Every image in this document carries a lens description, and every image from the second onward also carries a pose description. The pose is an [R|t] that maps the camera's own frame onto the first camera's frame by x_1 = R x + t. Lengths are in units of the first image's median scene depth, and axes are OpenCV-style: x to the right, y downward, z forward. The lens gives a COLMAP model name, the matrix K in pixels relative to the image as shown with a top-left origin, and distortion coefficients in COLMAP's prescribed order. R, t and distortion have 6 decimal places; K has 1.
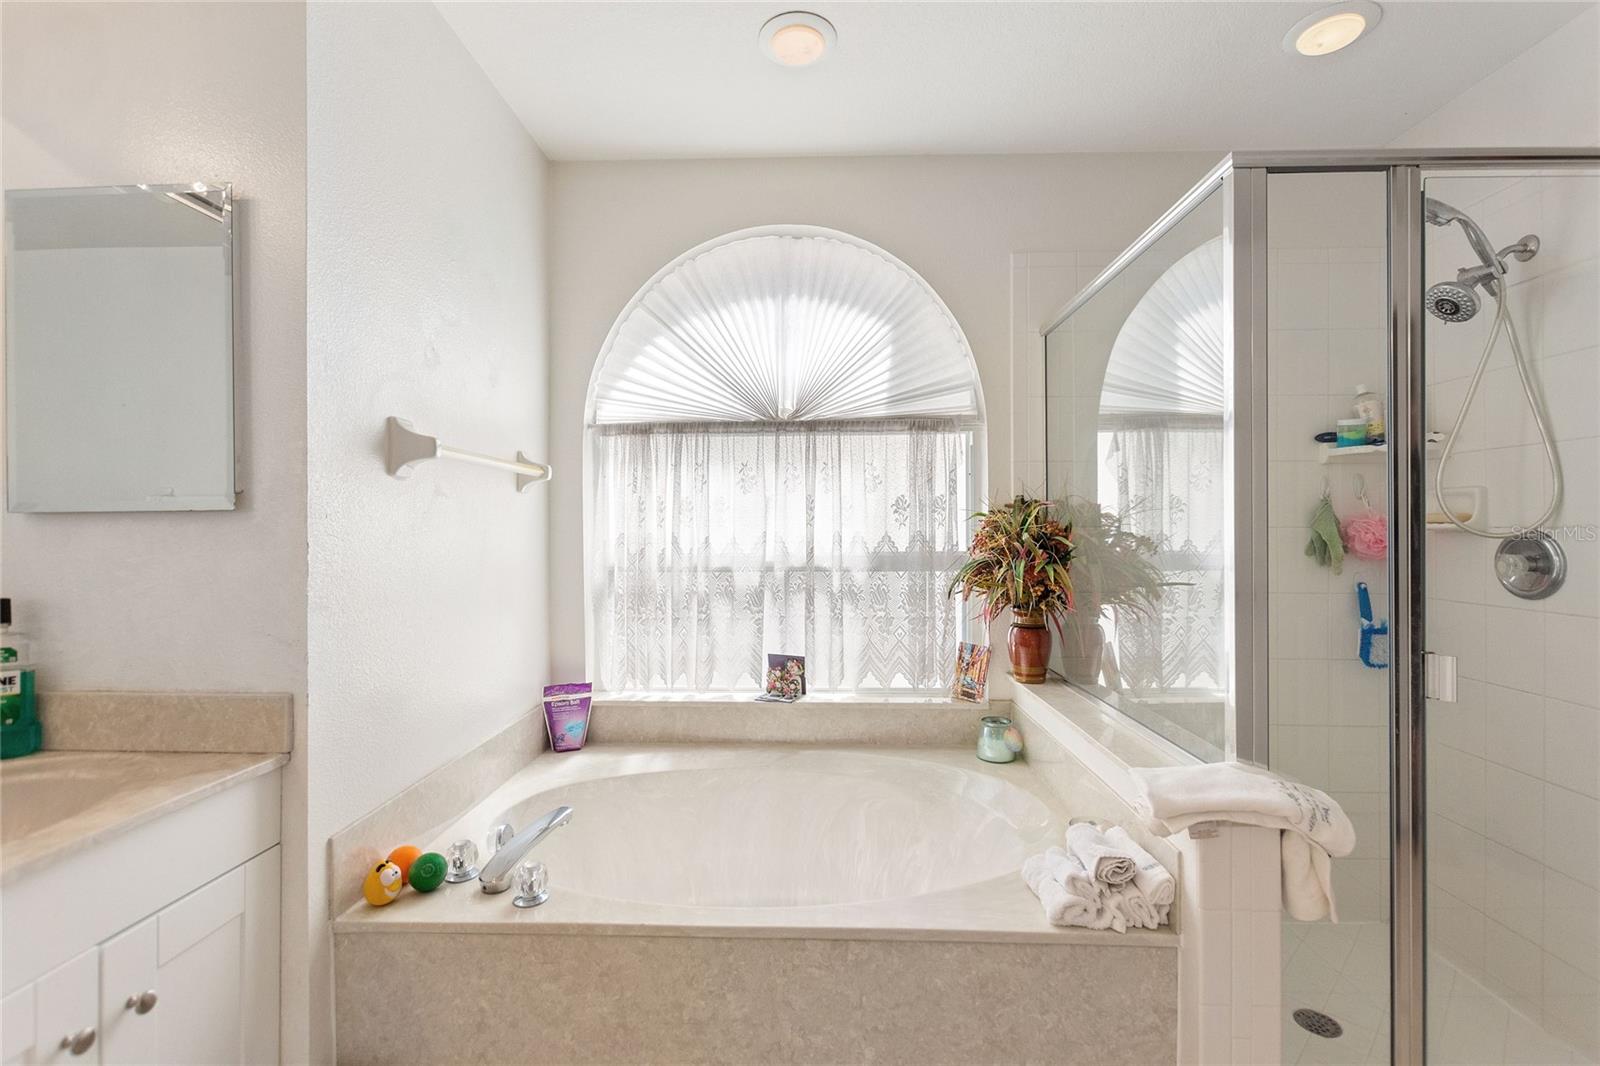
lens RADIAL K [[701.5, 0, 805.6], [0, 701.5, 524.6], [0, 0, 1]] dist [0.000994, -0.002304]
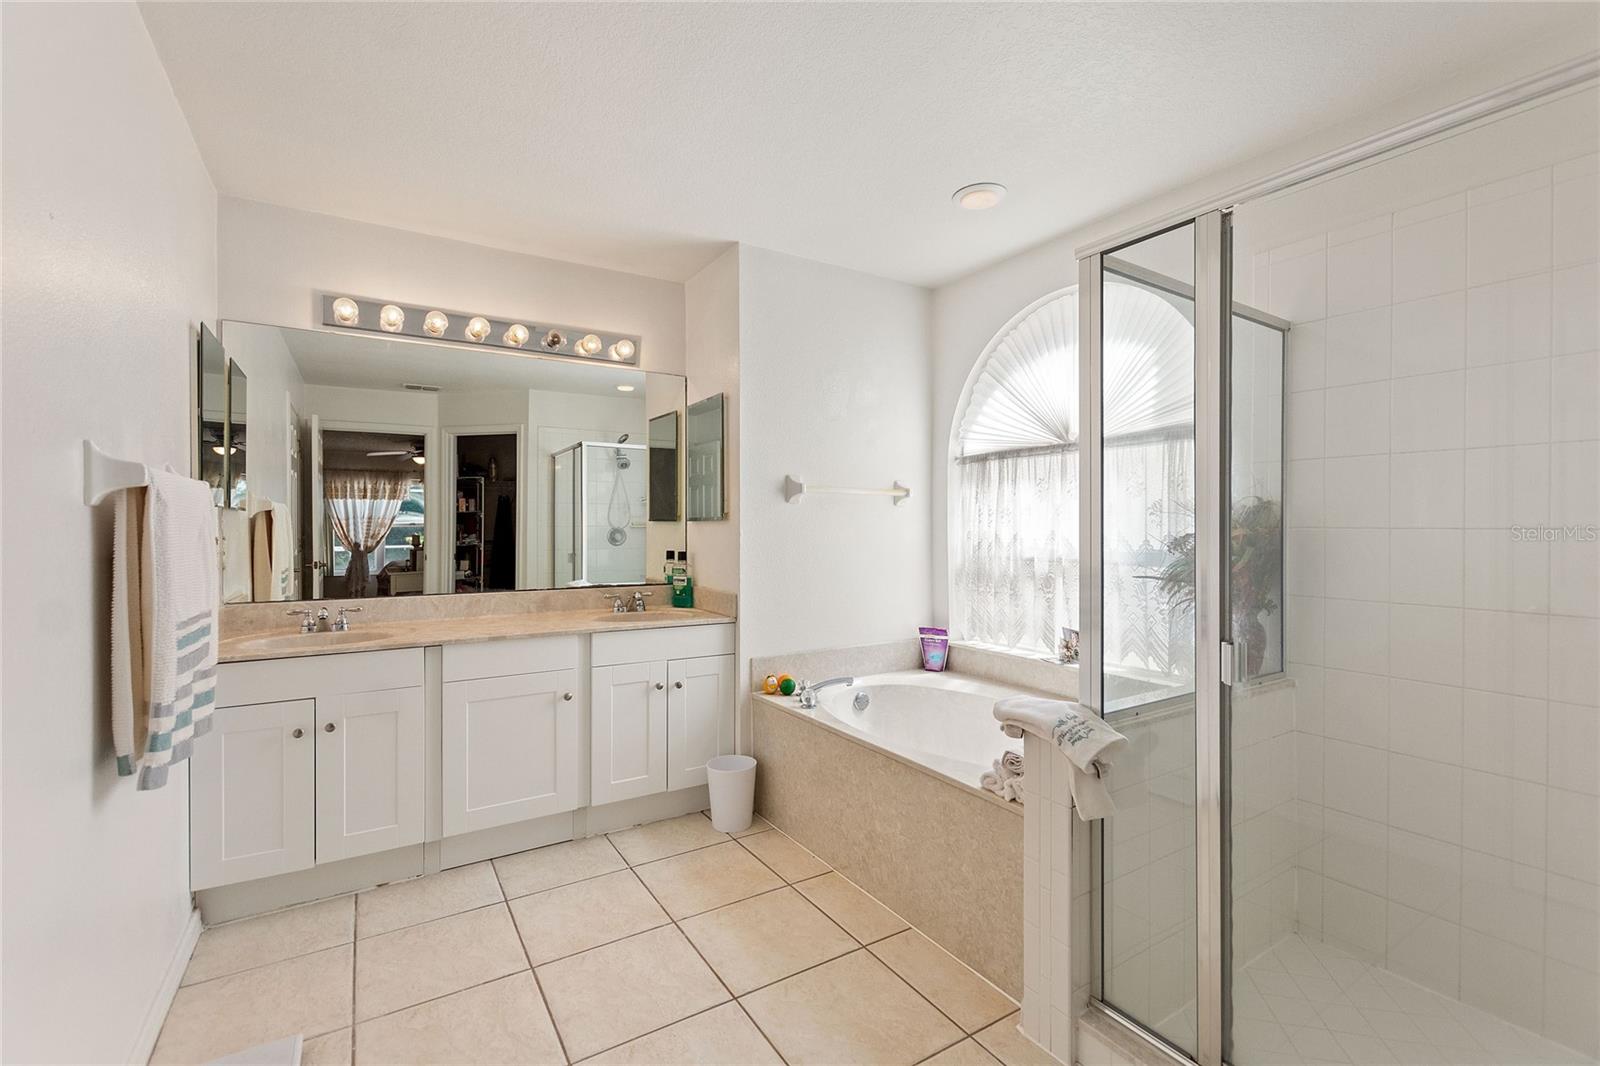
lens RADIAL K [[701.5, 0, 809.0], [0, 701.5, 530.0], [0, 0, 1]] dist [0.000994, -0.002304]
pose [[0.565313, 0.007079, -0.824846, 0.772117], [-0.000481, 0.999966, 0.008252, -0.001794], [0.824876, -0.004268, 0.565297, -0.098299]]
